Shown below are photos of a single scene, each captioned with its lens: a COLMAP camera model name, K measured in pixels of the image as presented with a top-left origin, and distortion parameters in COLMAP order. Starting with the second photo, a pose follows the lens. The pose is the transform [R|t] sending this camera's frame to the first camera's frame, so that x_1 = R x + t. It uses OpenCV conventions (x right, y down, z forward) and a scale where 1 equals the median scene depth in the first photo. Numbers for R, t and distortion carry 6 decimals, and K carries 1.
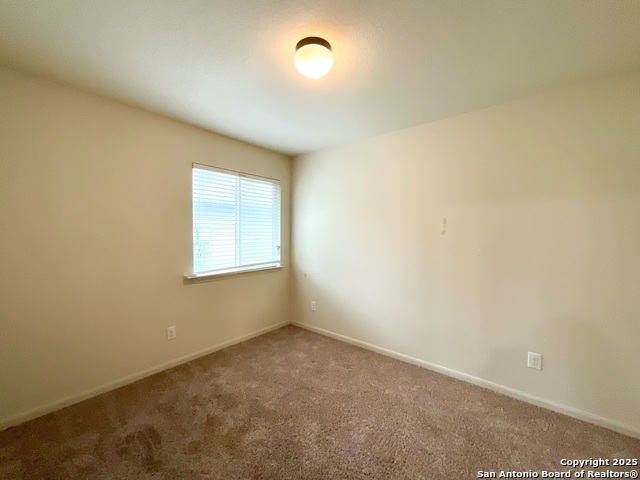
lens RADIAL K [[258.0, 0, 321.6], [0, 258.0, 241.5], [0, 0, 1]] dist [-0.004029, 0.002597]
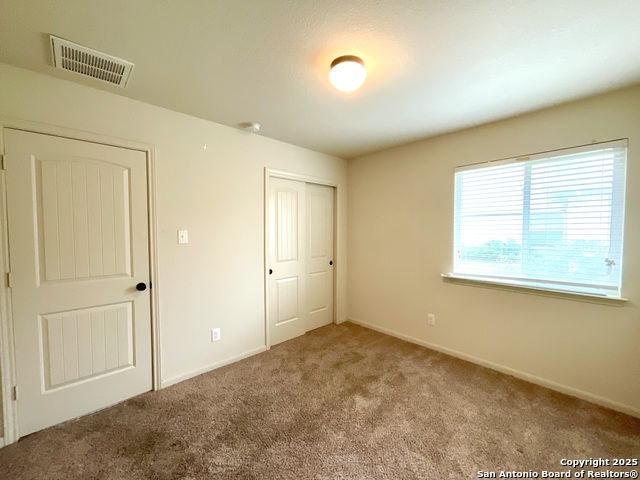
lens RADIAL K [[258.0, 0, 316.3], [0, 258.0, 240.9], [0, 0, 1]] dist [-0.004029, 0.002597]
pose [[-0.128135, 0.034265, -0.991165, 0.651140], [-0.037549, 0.998519, 0.039374, -0.030611], [0.991046, 0.042263, -0.126658, 0.622127]]
